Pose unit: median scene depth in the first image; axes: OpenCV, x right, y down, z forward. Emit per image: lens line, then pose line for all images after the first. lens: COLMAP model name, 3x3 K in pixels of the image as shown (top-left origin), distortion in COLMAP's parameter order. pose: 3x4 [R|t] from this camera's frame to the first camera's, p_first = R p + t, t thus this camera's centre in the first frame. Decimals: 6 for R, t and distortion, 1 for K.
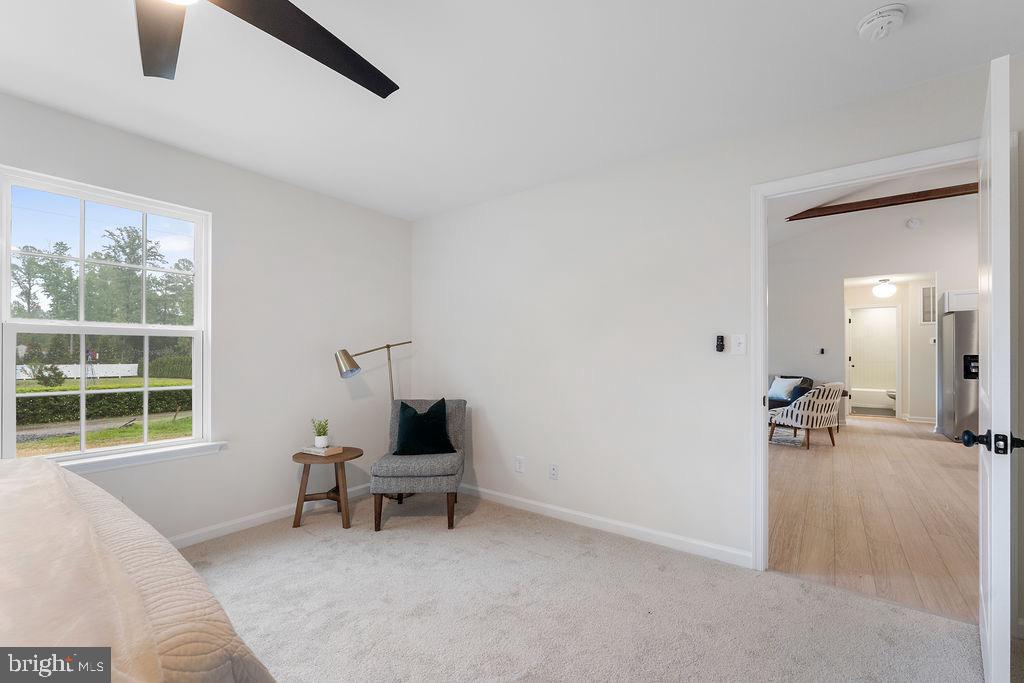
lens RADIAL K [[432.6, 0, 509.7], [0, 432.6, 351.8], [0, 0, 1]] dist [-0.001871, -0.000357]
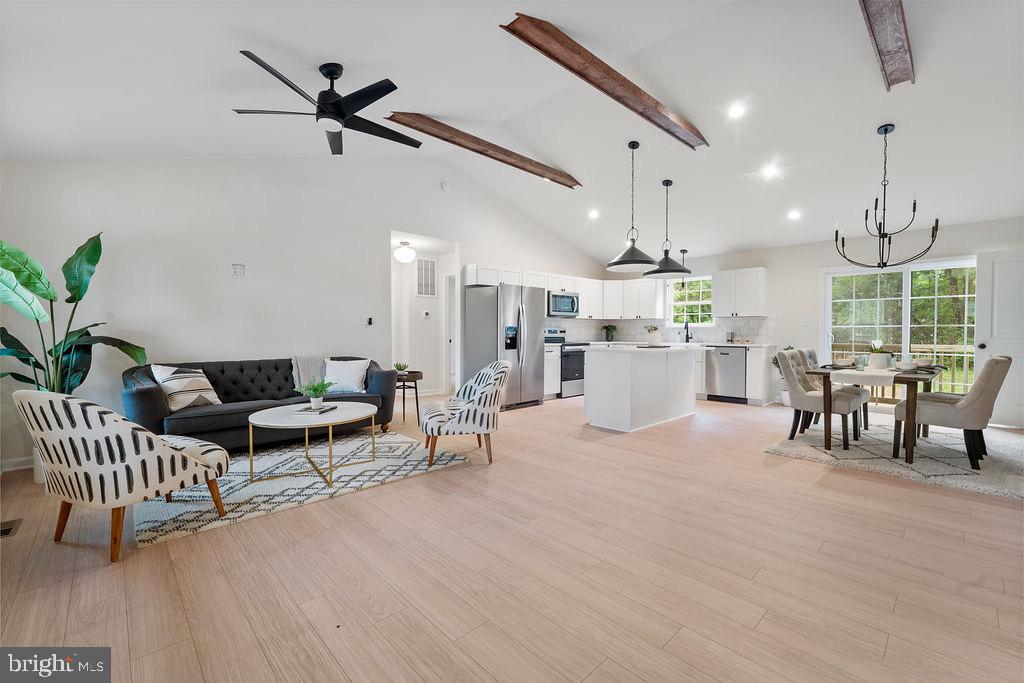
lens RADIAL K [[434.6, 0, 516.1], [0, 434.6, 340.7], [0, 0, 1]] dist [0.000574, 0.000015]
pose [[0.168332, -0.019927, 0.985529, 0.027479], [-0.003997, 0.999774, 0.020898, 0.016768], [-0.985722, -0.007457, 0.168214, 0.686904]]
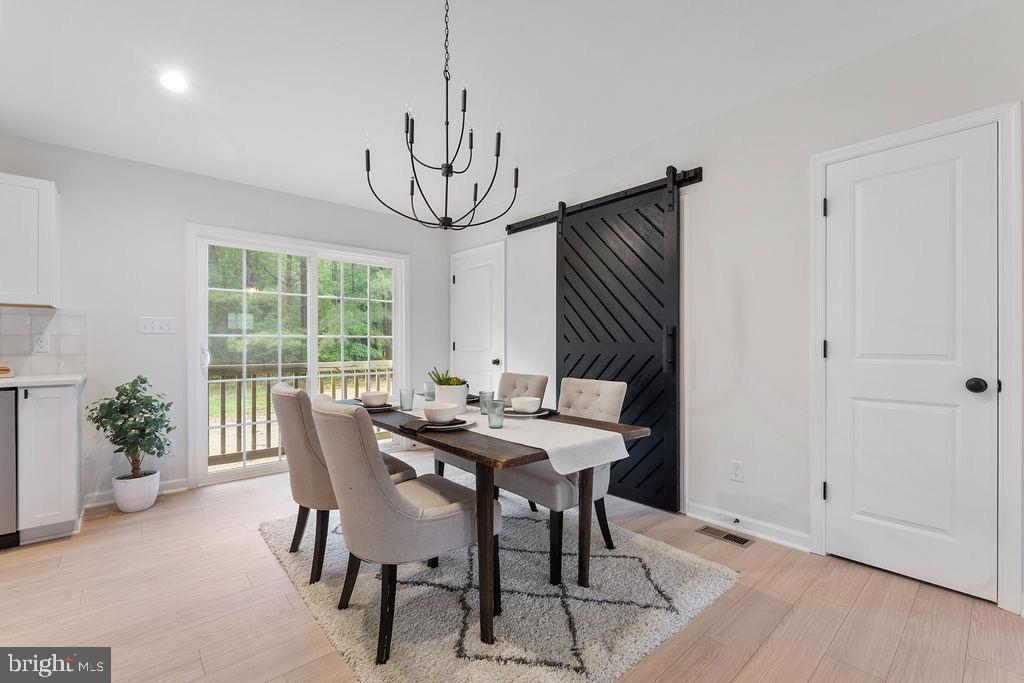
lens RADIAL K [[438.3, 0, 512.0], [0, 438.3, 341.5], [0, 0, 1]] dist [-0.001918, -0.000192]
pose [[-0.978211, 0.004342, 0.207568, 0.617245], [0.002586, 0.999959, -0.008728, 0.015808], [-0.207598, -0.008001, -0.978182, 0.599635]]
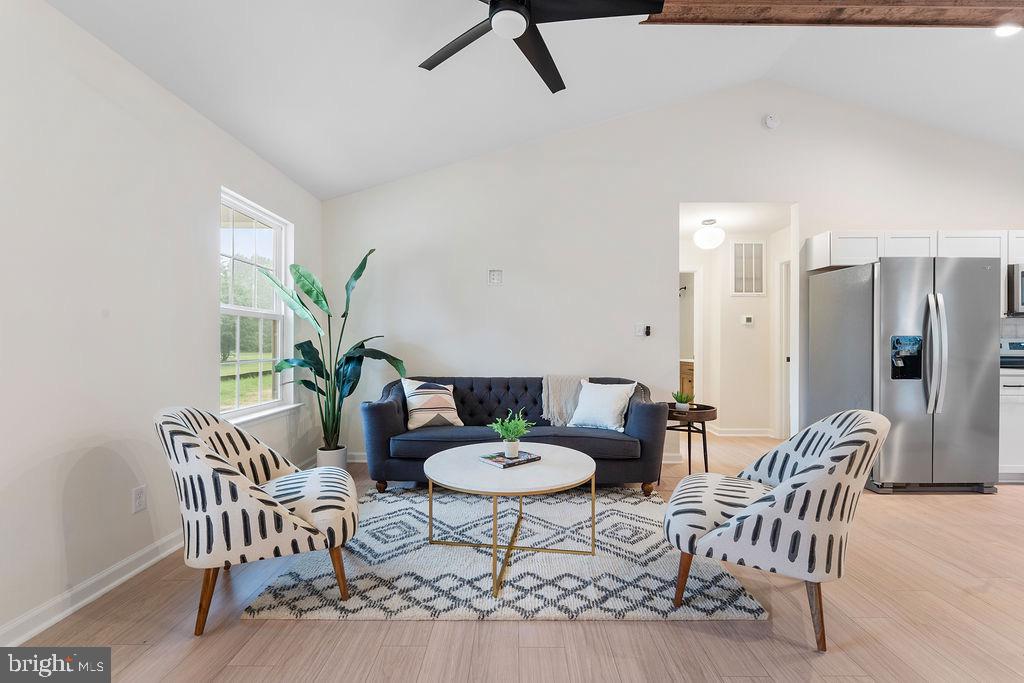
lens RADIAL K [[438.3, 0, 512.0], [0, 438.3, 341.5], [0, 0, 1]] dist [-0.001918, -0.000192]
pose [[0.807125, 0.006444, 0.590345, 0.281067], [-0.005107, 0.999979, -0.003932, 0.016369], [-0.590359, 0.000159, 0.807141, 0.717047]]
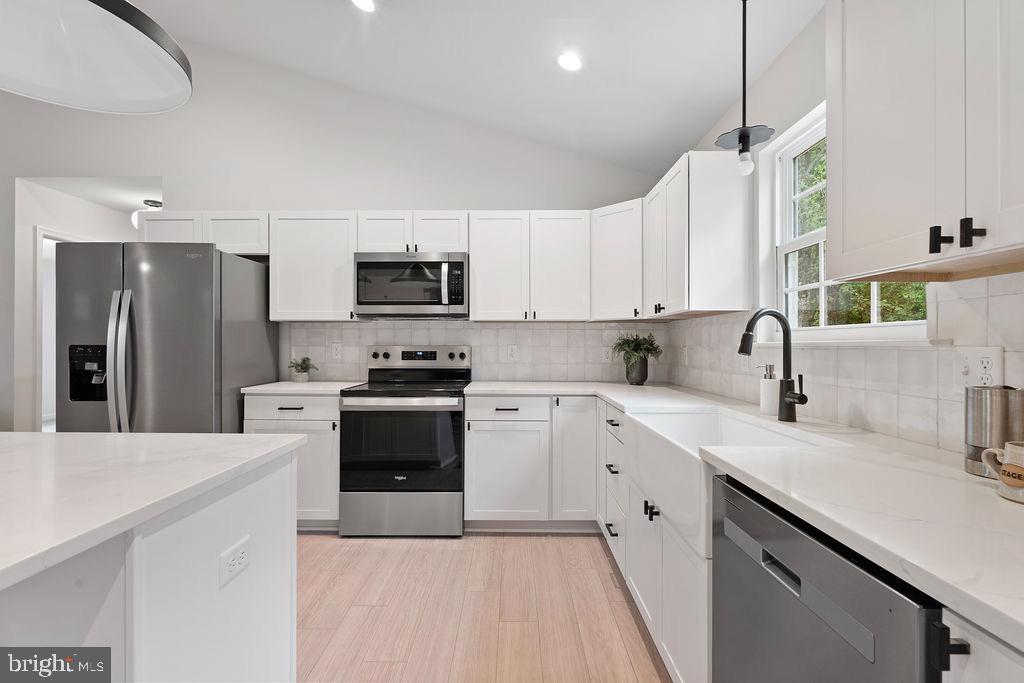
lens RADIAL K [[473.9, 0, 507.7], [0, 473.9, 341.2], [0, 0, 1]] dist [-0.001638, -0.000144]
pose [[0.808784, 0.008274, 0.588047, 0.966203], [-0.004939, 0.999961, -0.007278, 0.004336], [-0.588085, 0.002982, 0.808794, 0.313660]]
